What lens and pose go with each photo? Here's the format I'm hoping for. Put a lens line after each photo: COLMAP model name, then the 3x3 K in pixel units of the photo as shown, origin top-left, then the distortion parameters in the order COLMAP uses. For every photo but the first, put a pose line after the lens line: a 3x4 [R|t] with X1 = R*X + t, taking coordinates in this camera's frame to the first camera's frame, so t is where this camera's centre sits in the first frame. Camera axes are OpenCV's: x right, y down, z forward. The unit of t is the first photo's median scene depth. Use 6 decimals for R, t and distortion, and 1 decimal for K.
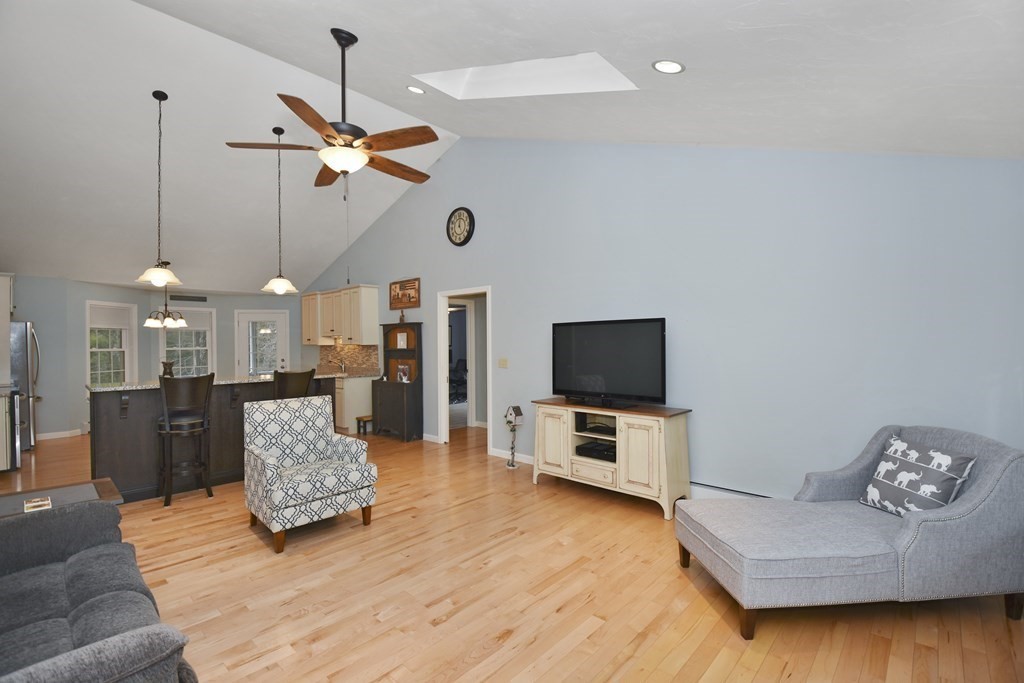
lens RADIAL K [[449.0, 0, 507.8], [0, 449.0, 342.2], [0, 0, 1]] dist [0.008950, -0.025238]
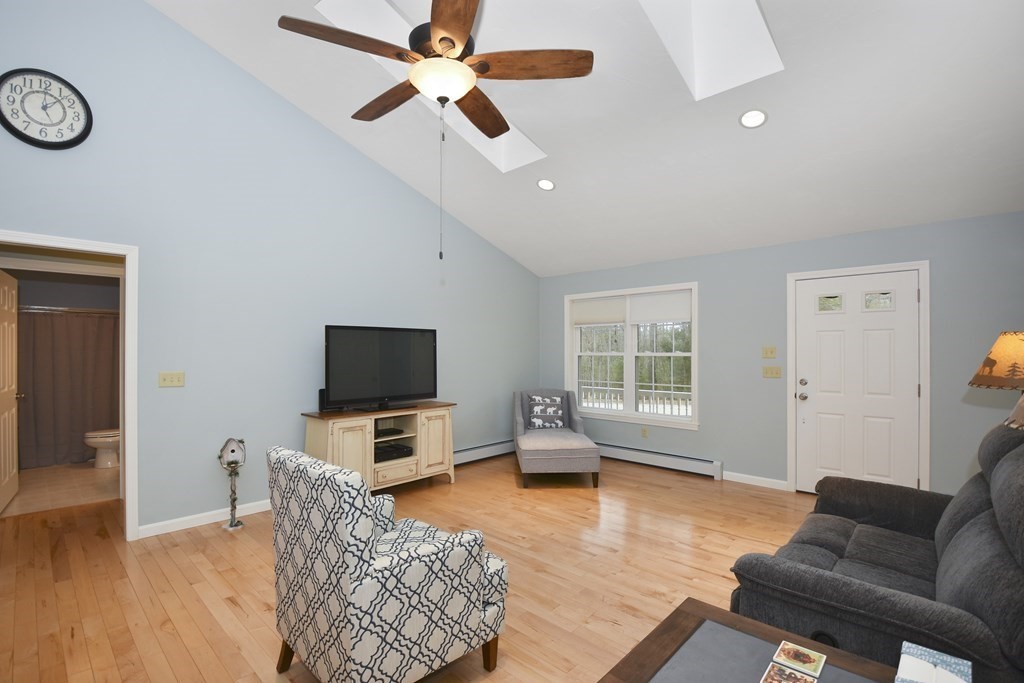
lens RADIAL K [[458.2, 0, 507.2], [0, 458.2, 346.4], [0, 0, 1]] dist [-0.000790, -0.014180]
pose [[0.003129, 0.020868, 0.999777, -0.497846], [-0.002476, 0.999779, -0.020860, 0.010285], [-0.999992, -0.002410, 0.003180, 0.418051]]
